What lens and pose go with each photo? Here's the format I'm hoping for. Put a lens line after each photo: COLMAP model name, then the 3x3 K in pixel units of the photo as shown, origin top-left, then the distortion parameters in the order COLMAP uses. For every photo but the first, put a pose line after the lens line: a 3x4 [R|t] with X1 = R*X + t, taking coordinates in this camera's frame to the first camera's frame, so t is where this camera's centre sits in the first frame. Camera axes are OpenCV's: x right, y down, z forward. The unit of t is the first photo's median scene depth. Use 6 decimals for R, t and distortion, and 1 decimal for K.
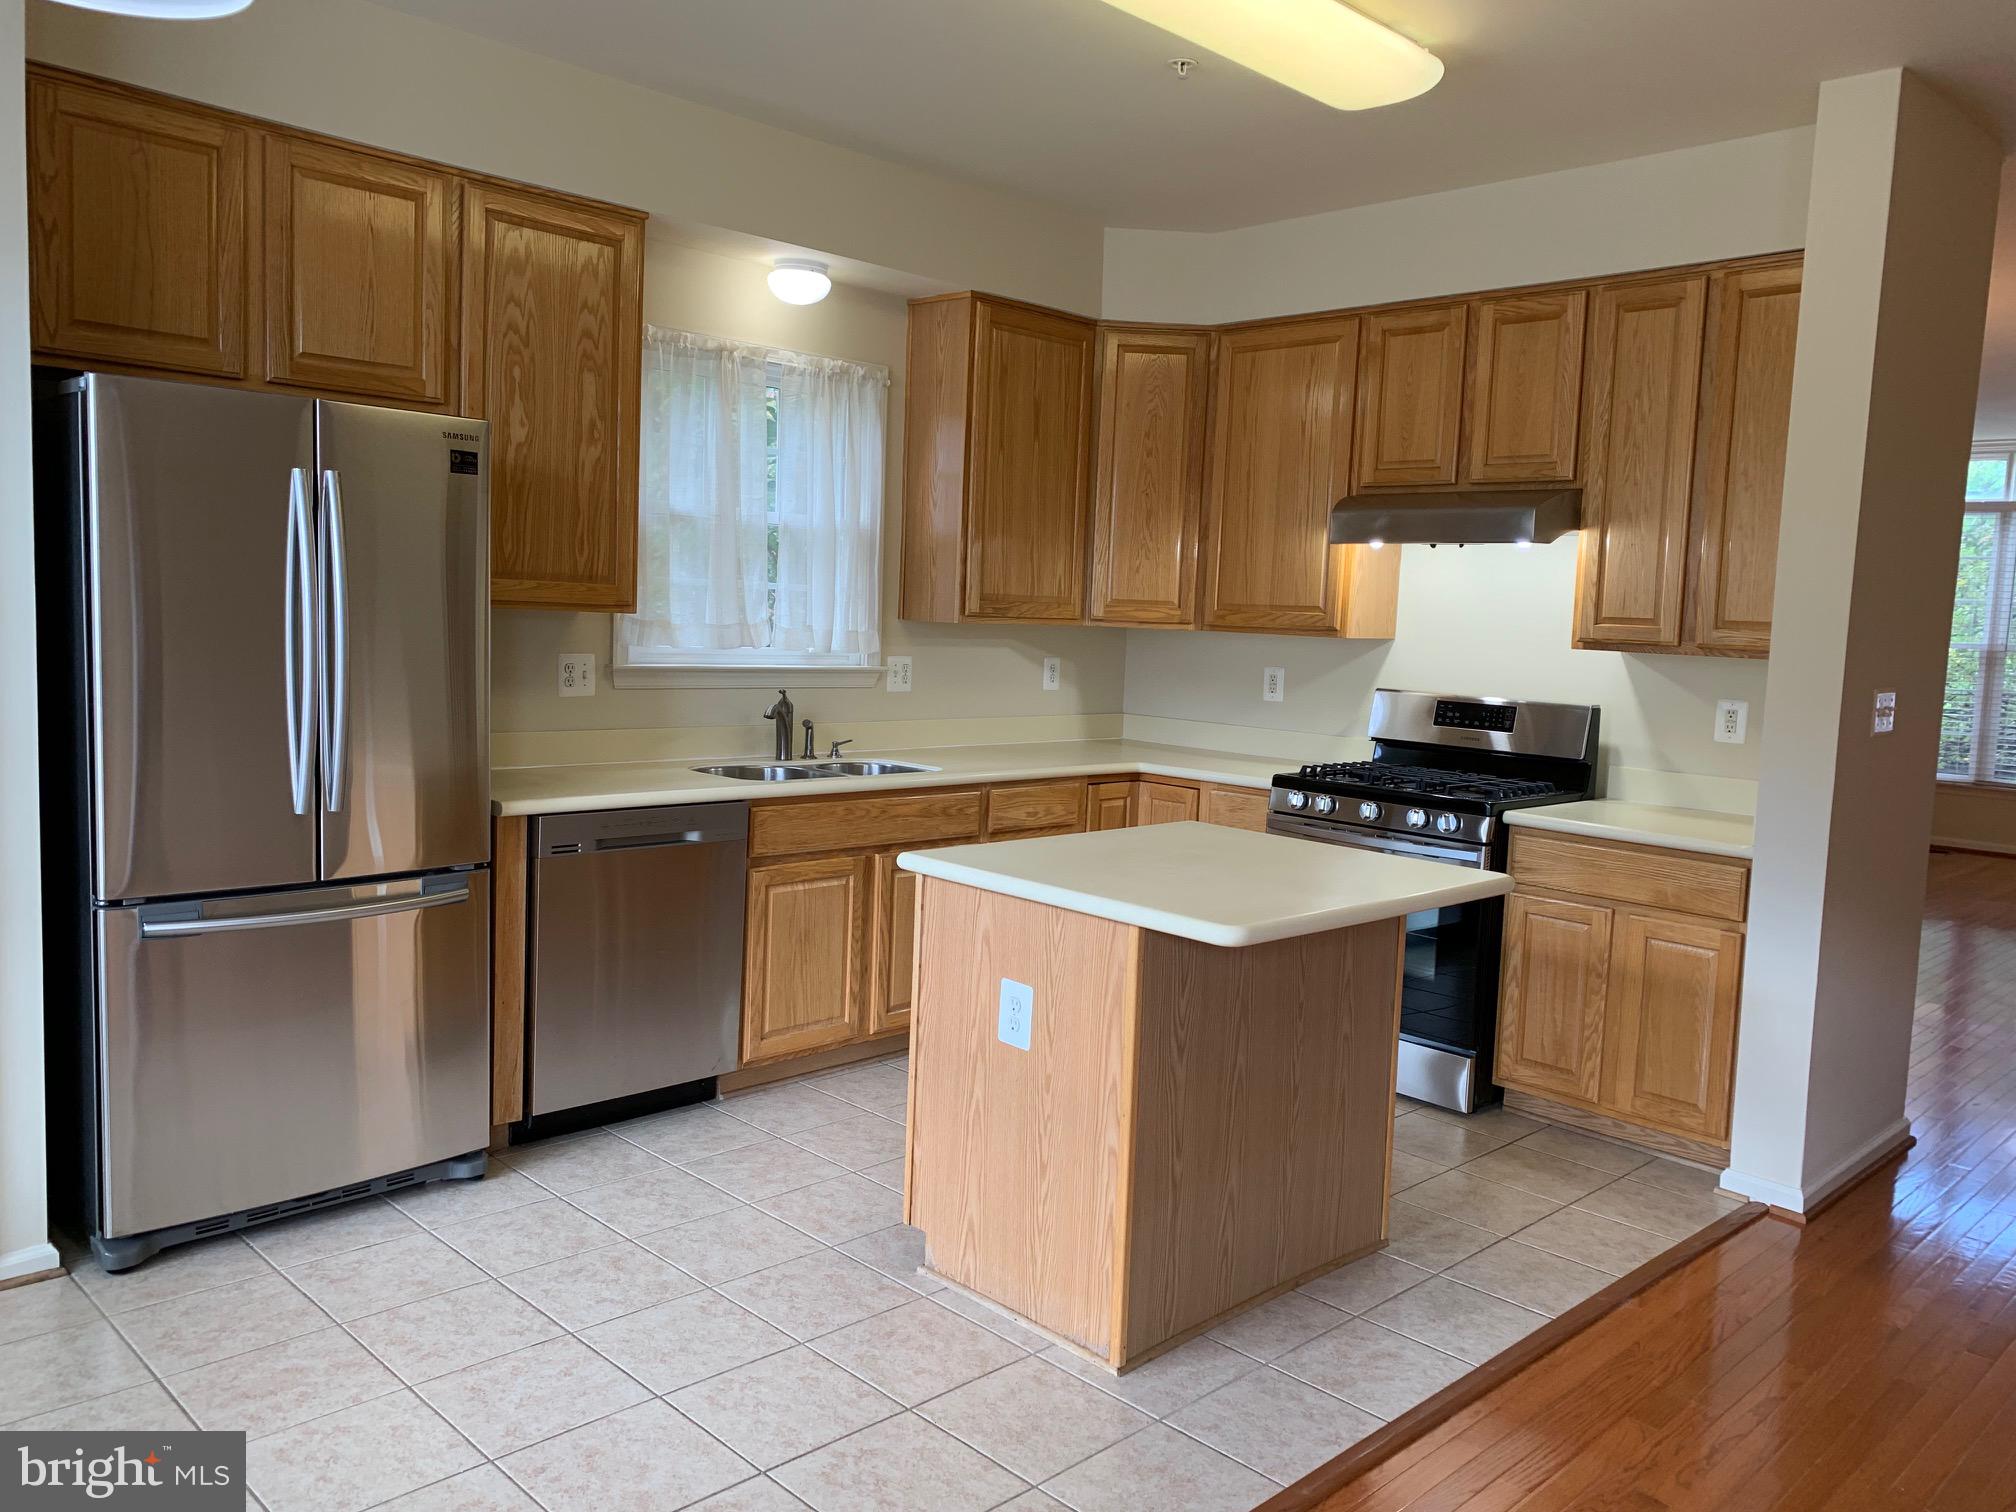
lens RADIAL K [[1526.3, 0, 1019.7], [0, 1526.3, 763.5], [0, 0, 1]] dist [0.043531, -0.067385]
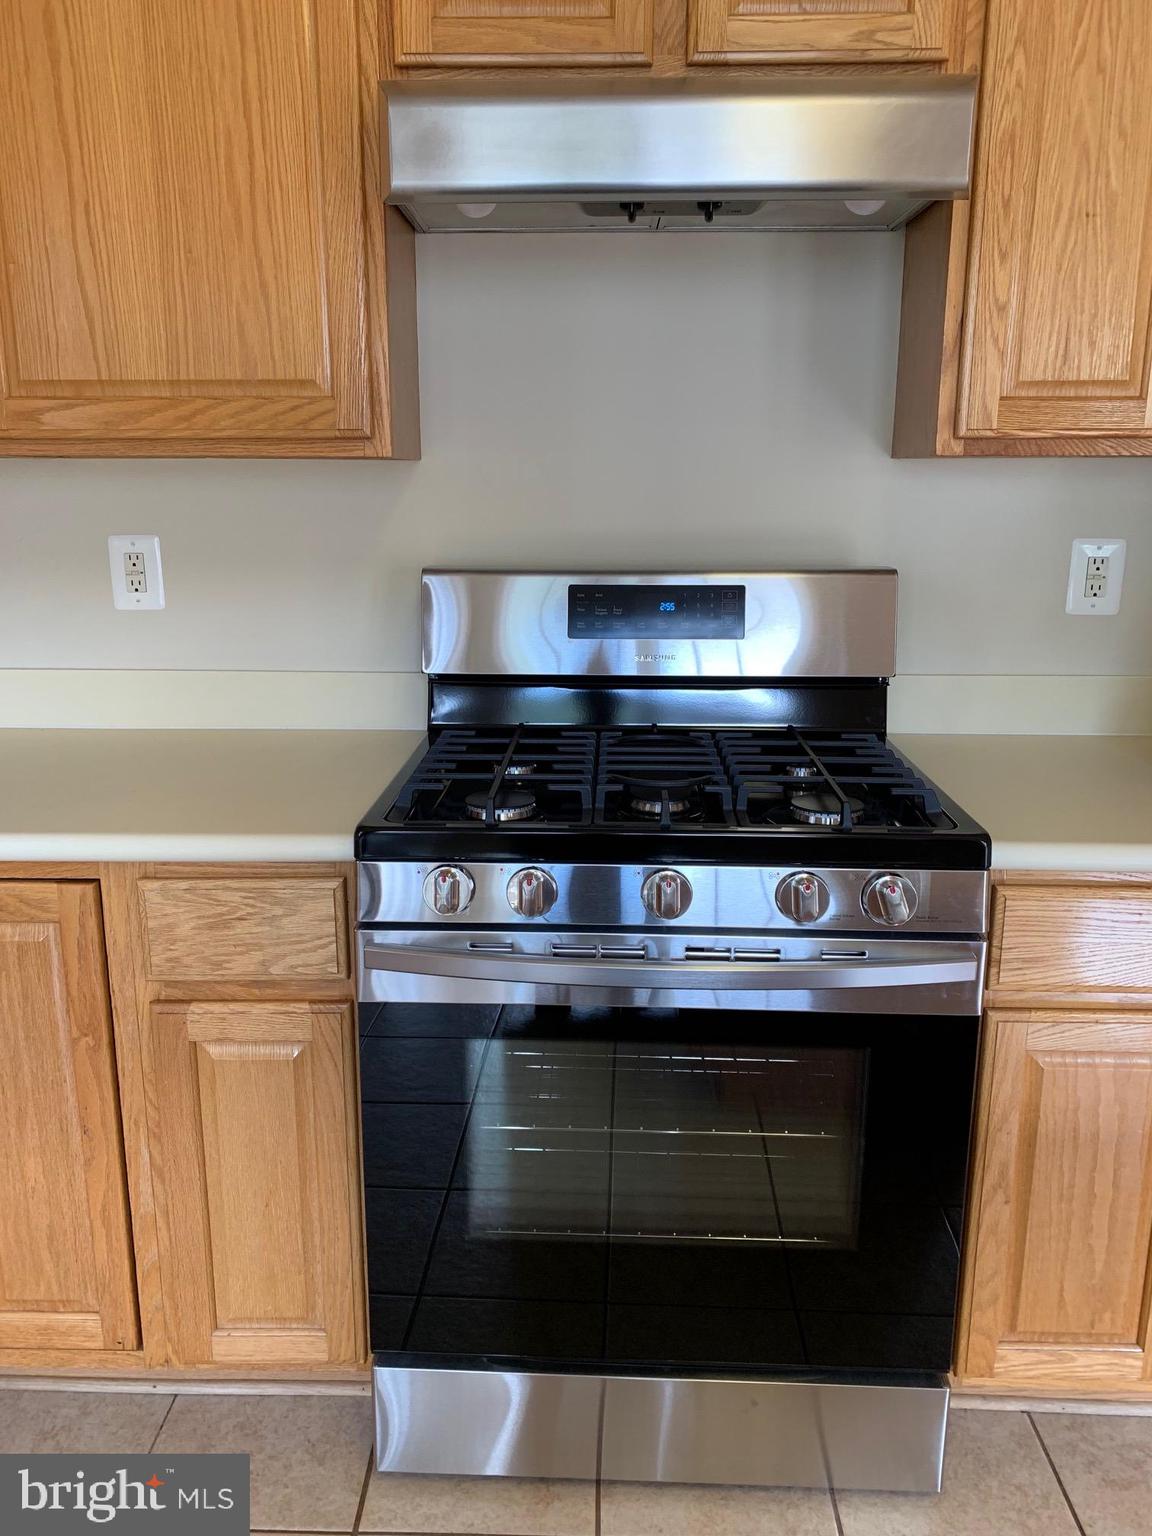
lens RADIAL K [[1162.9, 0, 572.9], [0, 1162.9, 772.4], [0, 0, 1]] dist [0.043531, -0.067385]
pose [[0.717564, -0.204525, 0.665786, 0.019265], [0.094754, 0.975692, 0.197602, -0.070600], [-0.690017, -0.078706, 0.719501, 0.910929]]
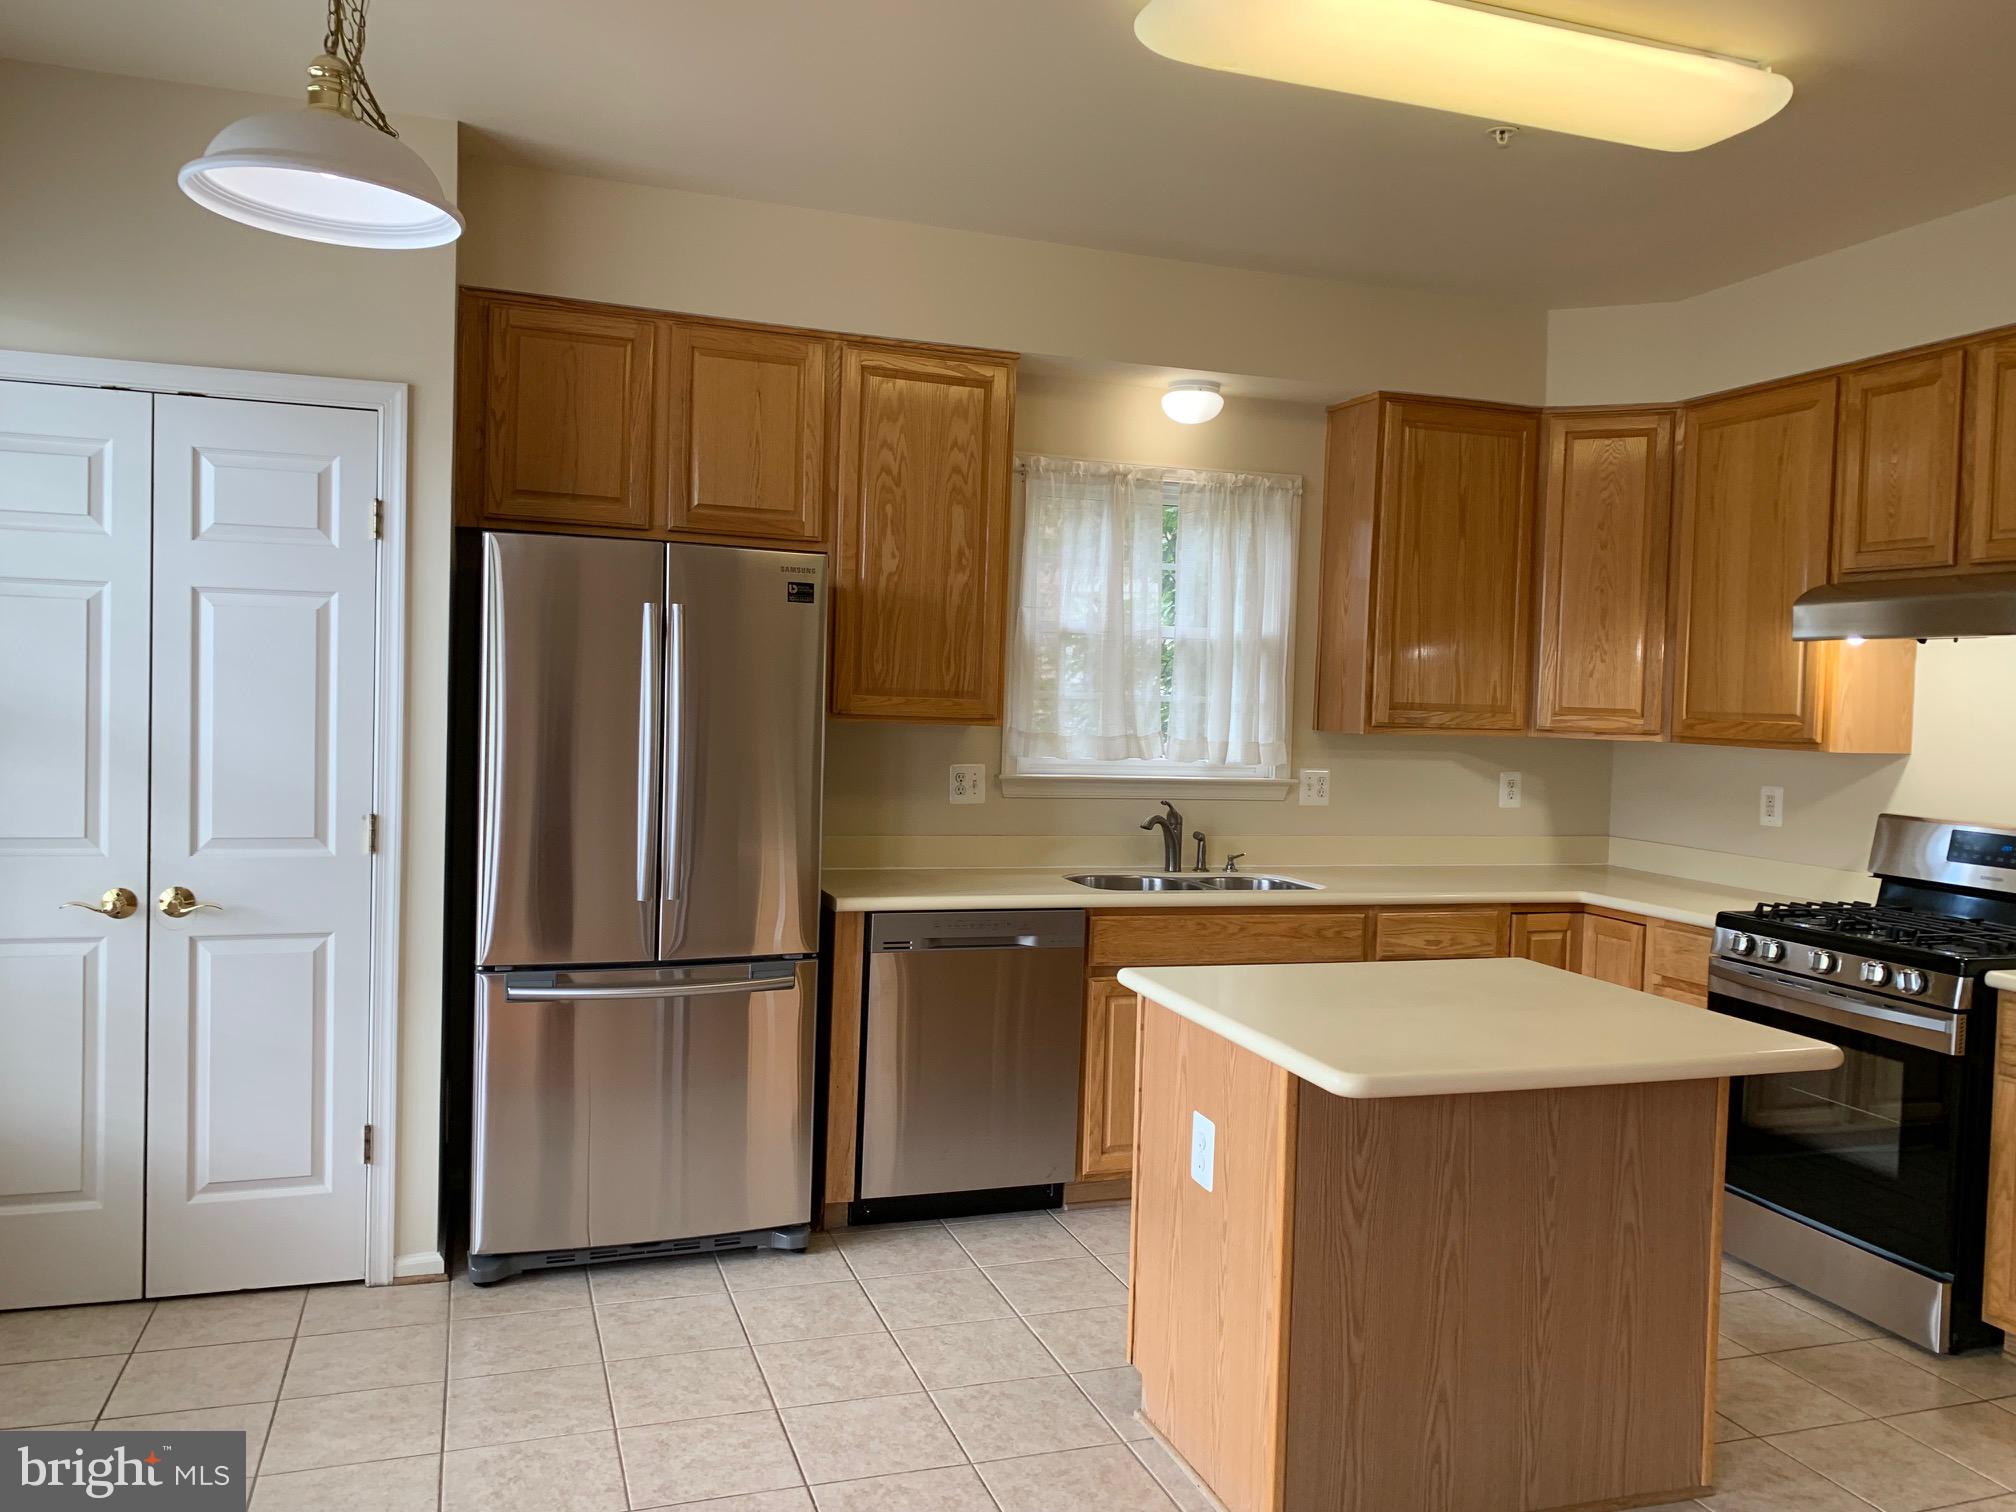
lens RADIAL K [[1526.3, 0, 1021.5], [0, 1526.3, 758.0], [0, 0, 1]] dist [0.043531, -0.067385]
pose [[0.901667, 0.005374, -0.432398, 0.222801], [-0.038842, 0.996887, -0.068605, -0.005169], [0.430683, 0.078654, 0.899069, 0.066997]]
